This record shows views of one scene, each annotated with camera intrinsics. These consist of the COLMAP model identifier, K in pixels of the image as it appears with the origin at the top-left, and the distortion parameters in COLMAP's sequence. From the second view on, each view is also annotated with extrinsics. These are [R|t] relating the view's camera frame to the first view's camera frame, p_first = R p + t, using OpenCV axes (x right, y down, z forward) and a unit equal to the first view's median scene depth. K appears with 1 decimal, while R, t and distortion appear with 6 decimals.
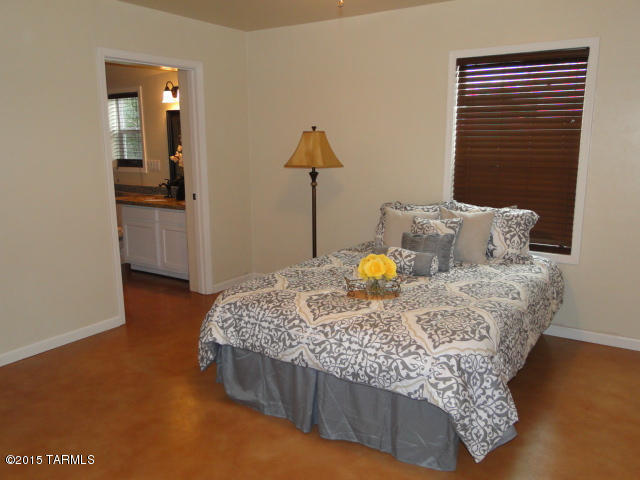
lens RADIAL K [[522.7, 0, 319.3], [0, 522.7, 240.1], [0, 0, 1]] dist [-0.002552, -0.007807]
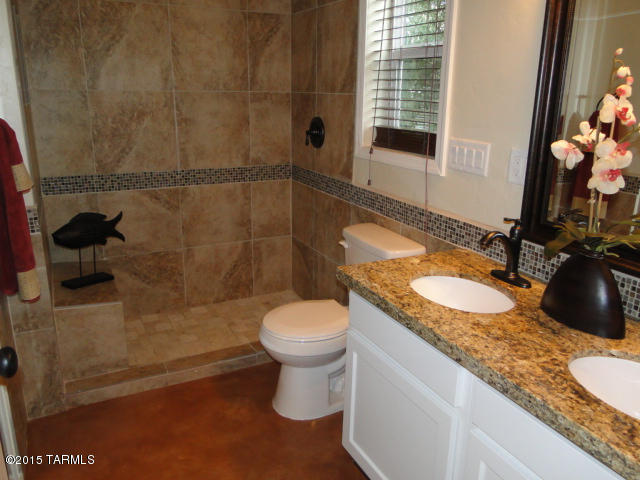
lens RADIAL K [[522.7, 0, 319.5], [0, 522.7, 239.2], [0, 0, 1]] dist [-0.002552, -0.007807]
pose [[0.847275, 0.145319, -0.510888, -0.219156], [-0.099534, 0.988246, 0.116030, -0.118233], [0.521745, -0.047459, 0.851781, 0.667408]]
